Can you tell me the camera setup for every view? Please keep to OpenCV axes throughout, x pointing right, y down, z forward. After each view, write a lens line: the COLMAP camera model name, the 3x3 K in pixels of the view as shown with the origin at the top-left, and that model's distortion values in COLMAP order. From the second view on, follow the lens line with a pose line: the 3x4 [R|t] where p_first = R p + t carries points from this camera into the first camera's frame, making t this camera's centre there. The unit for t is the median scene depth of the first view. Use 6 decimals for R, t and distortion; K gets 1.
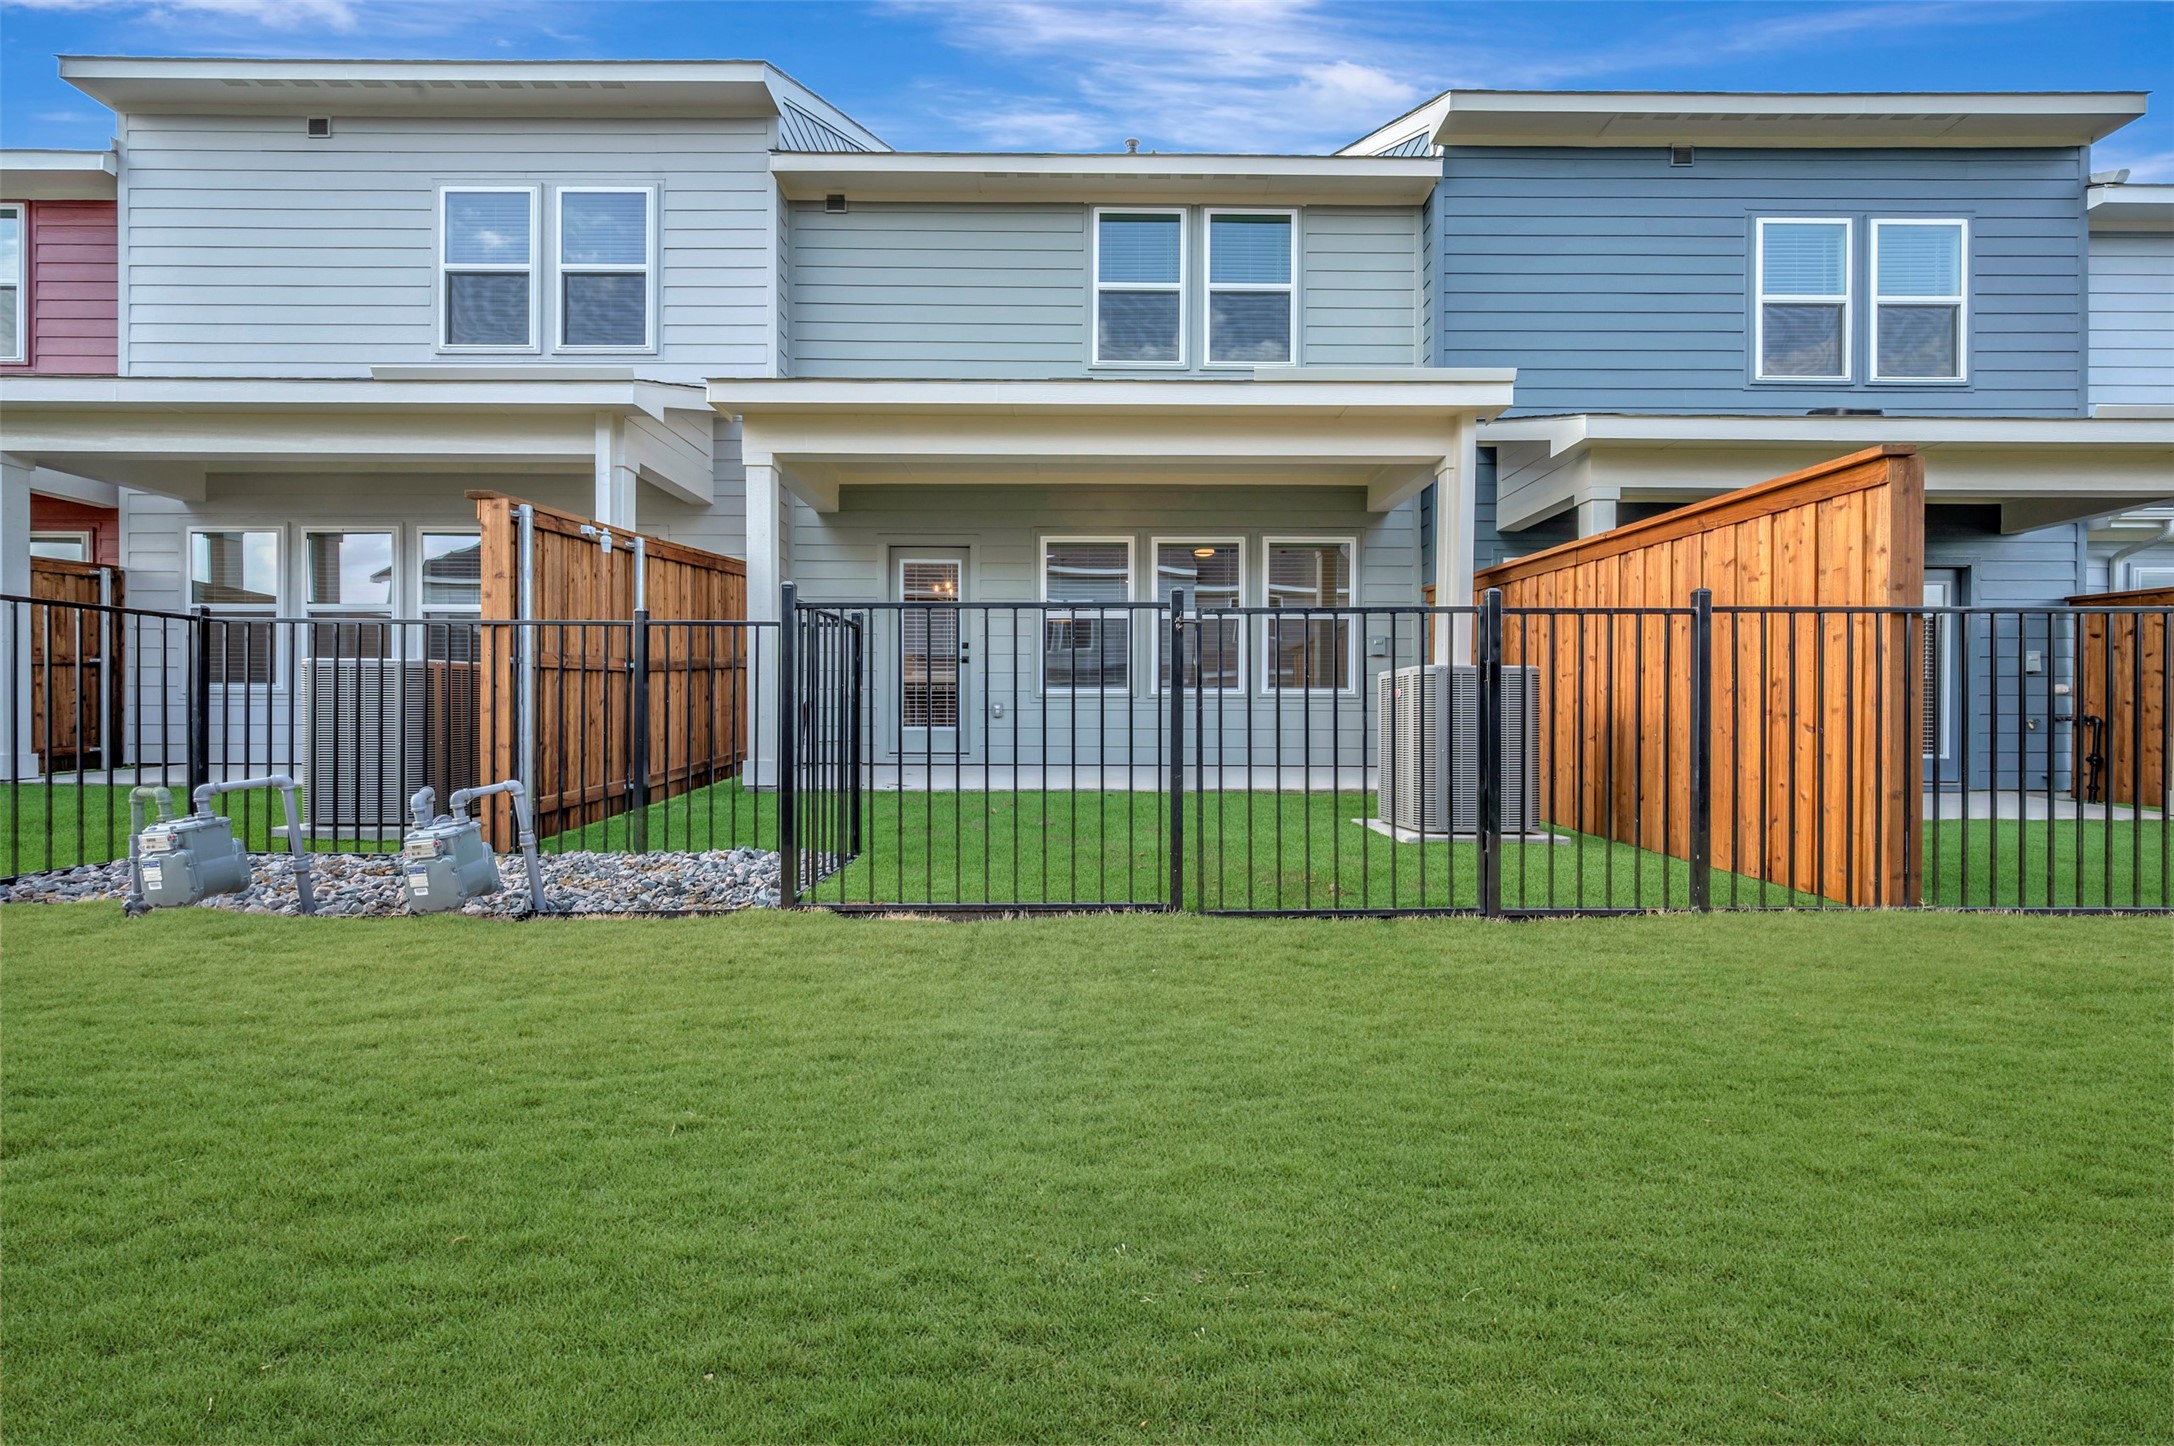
lens RADIAL K [[859.5, 0, 1102.8], [0, 859.5, 715.6], [0, 0, 1]] dist [0.000167, -0.000321]
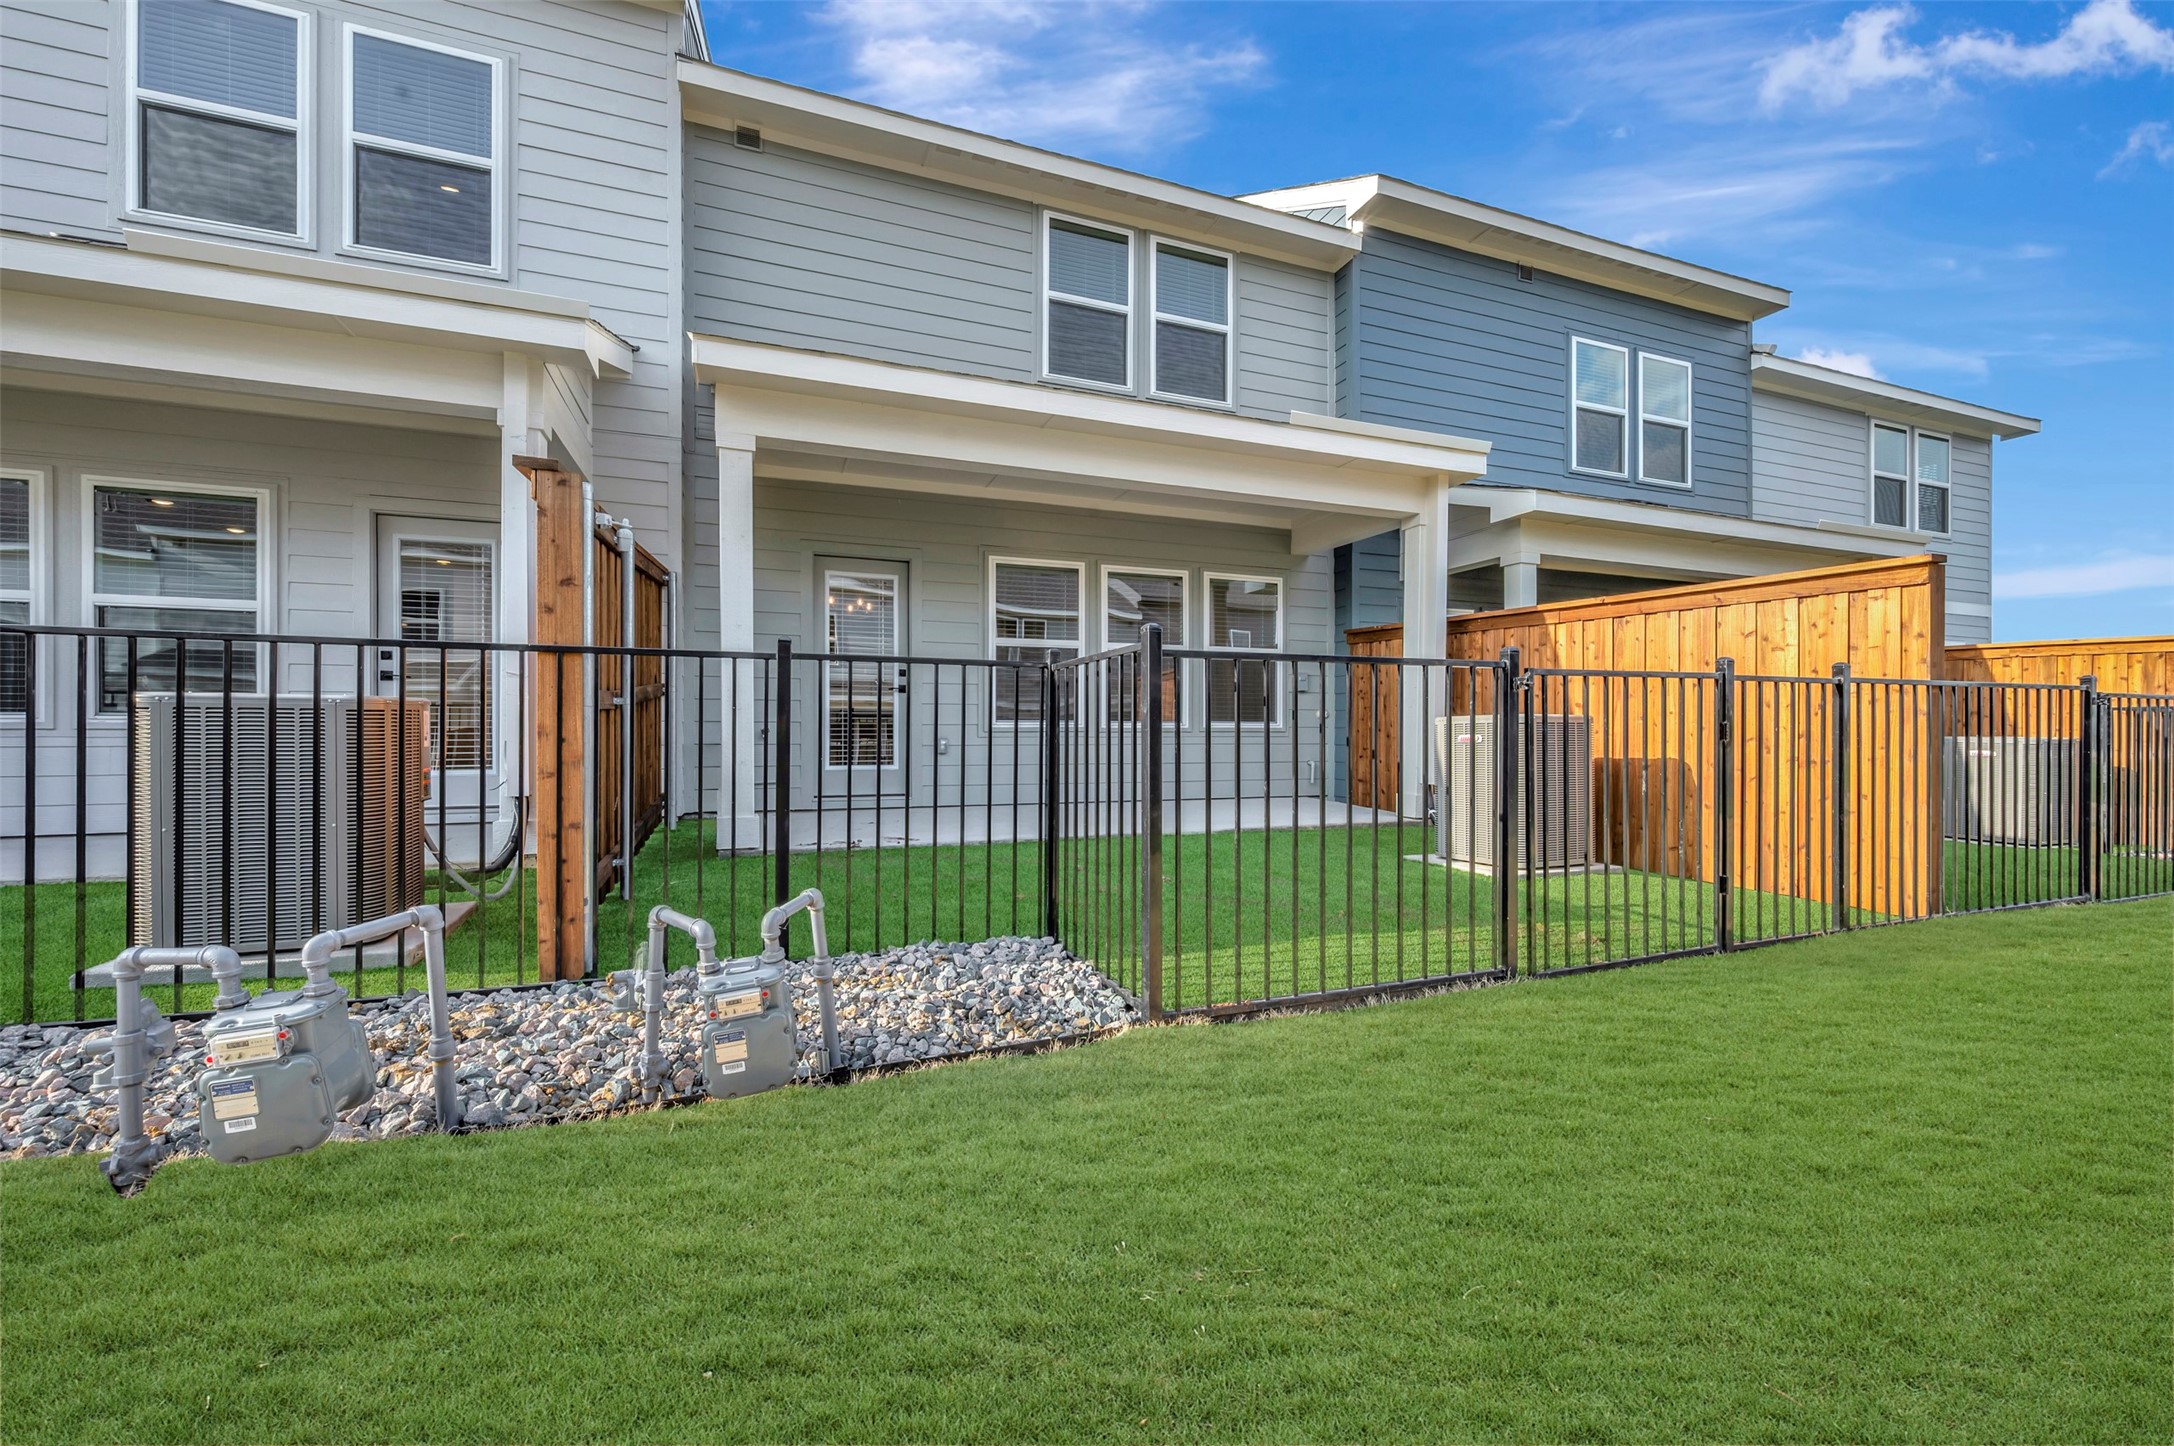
lens RADIAL K [[859.5, 0, 1087.2], [0, 859.5, 728.0], [0, 0, 1]] dist [0.000167, -0.000321]
pose [[0.934712, -0.000357, 0.355405, -0.309576], [0.001159, 0.999997, -0.002042, -0.023899], [-0.355403, 0.002321, 0.934710, 0.109568]]
